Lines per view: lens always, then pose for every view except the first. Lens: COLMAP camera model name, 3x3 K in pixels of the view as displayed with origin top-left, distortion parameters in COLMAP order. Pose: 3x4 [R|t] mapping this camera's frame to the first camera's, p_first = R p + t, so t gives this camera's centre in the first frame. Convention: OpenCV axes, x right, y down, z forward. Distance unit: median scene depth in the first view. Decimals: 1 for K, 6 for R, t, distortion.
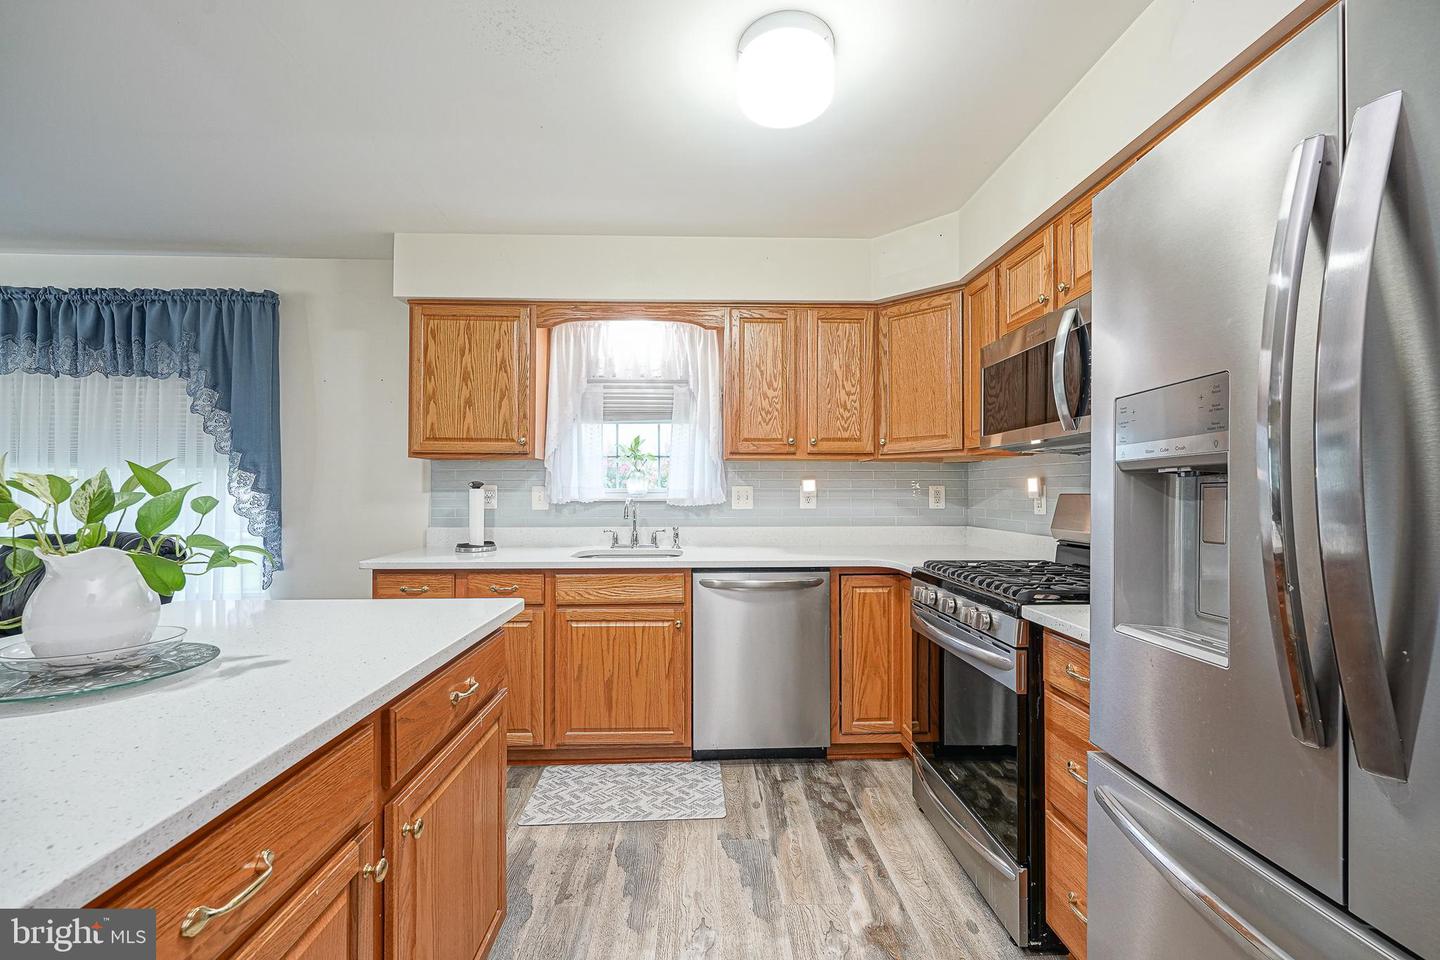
lens RADIAL K [[585.9, 0, 712.7], [0, 585.9, 489.2], [0, 0, 1]] dist [-0.000660, 0.000309]
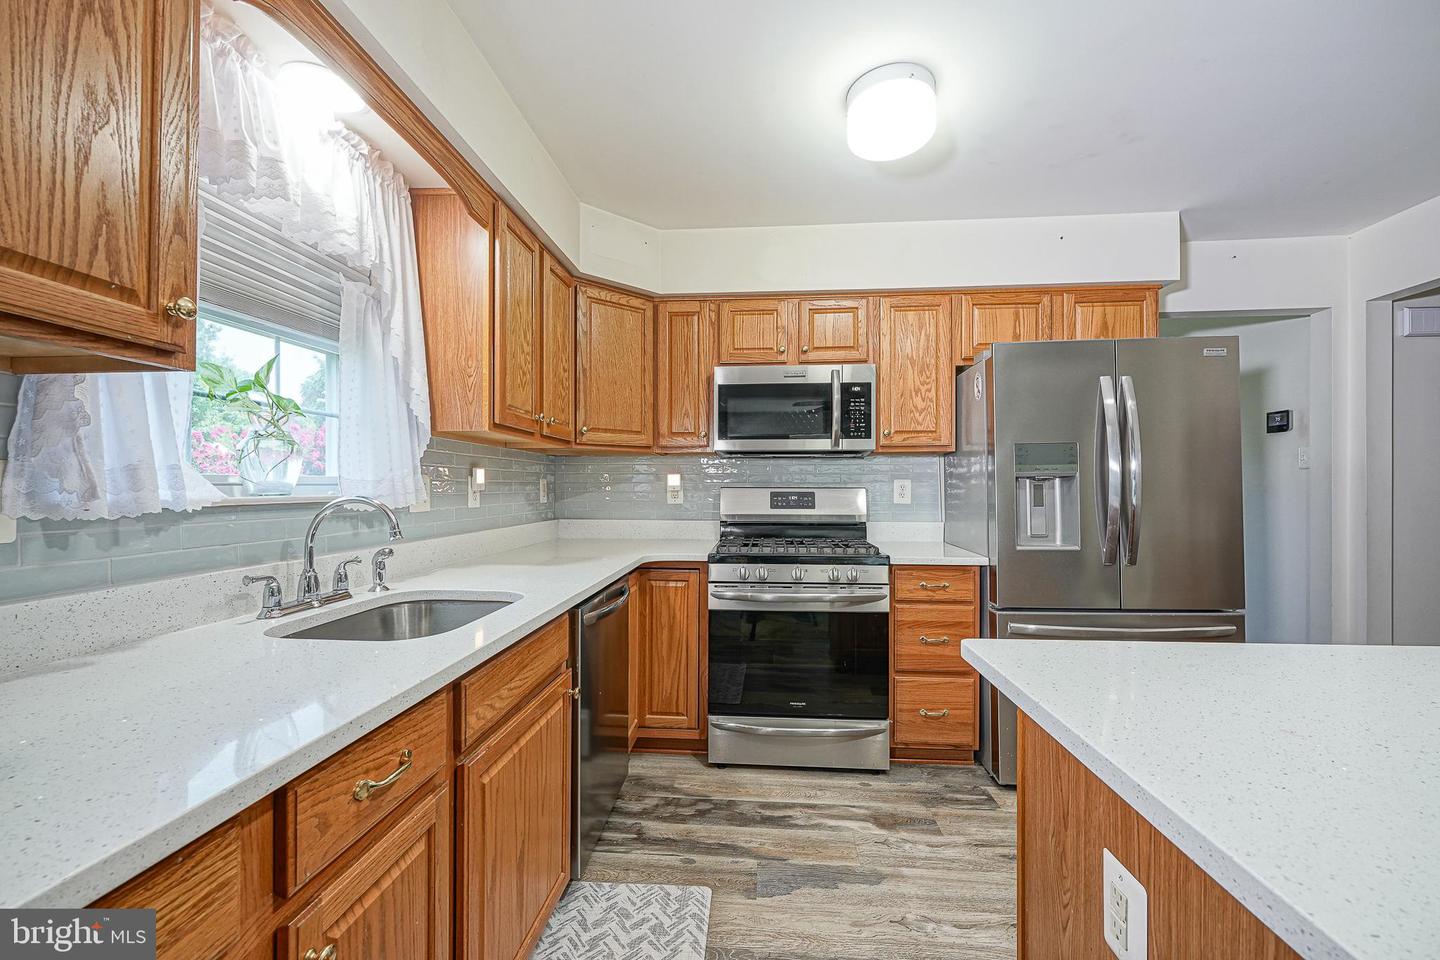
lens RADIAL K [[585.9, 0, 712.7], [0, 585.9, 489.2], [0, 0, 1]] dist [-0.000660, 0.000309]
pose [[0.106026, -0.002827, 0.994359, -0.732797], [-0.007727, 0.999963, 0.003666, 0.007053], [-0.994333, -0.008073, 0.106001, 0.862737]]
